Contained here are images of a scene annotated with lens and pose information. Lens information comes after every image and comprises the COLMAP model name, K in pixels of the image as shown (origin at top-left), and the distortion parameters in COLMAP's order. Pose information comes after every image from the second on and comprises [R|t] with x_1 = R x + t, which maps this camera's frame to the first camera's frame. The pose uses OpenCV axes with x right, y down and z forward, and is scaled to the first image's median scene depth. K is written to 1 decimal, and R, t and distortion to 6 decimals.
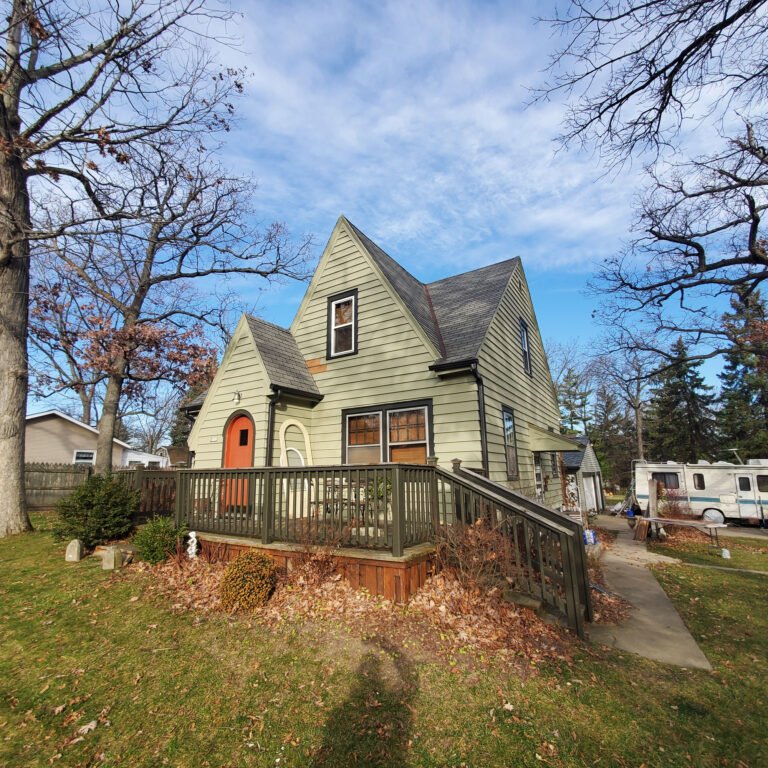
lens RADIAL K [[409.9, 0, 388.0], [0, 409.9, 385.5], [0, 0, 1]] dist [0.003461, -0.011597]
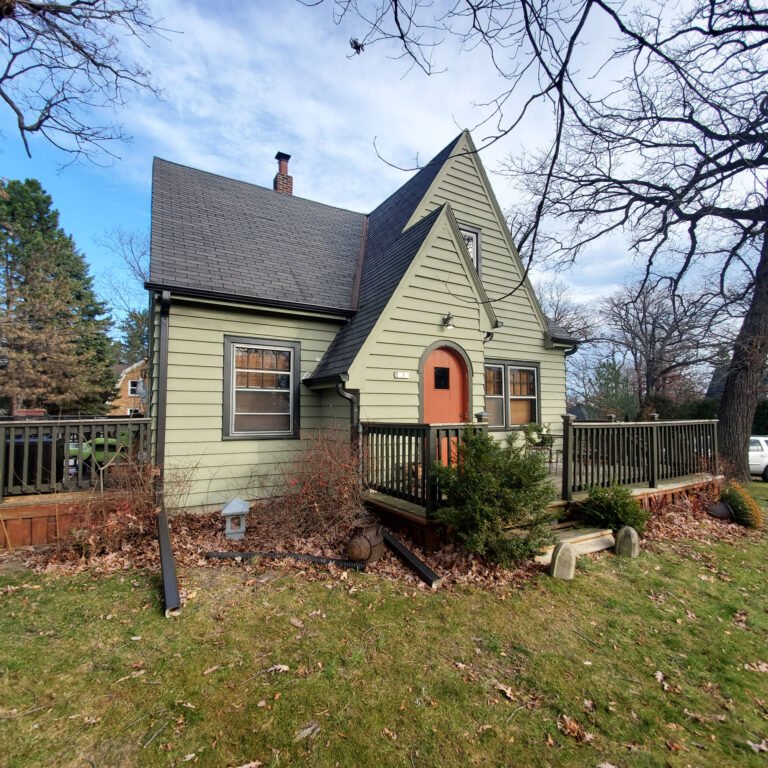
lens RADIAL K [[409.9, 0, 382.0], [0, 409.9, 387.6], [0, 0, 1]] dist [0.003461, -0.011597]
pose [[0.455912, 0.058646, 0.888090, -1.116135], [-0.203785, 0.978197, 0.040019, 0.141698], [-0.866381, -0.199225, 0.457923, 0.783710]]
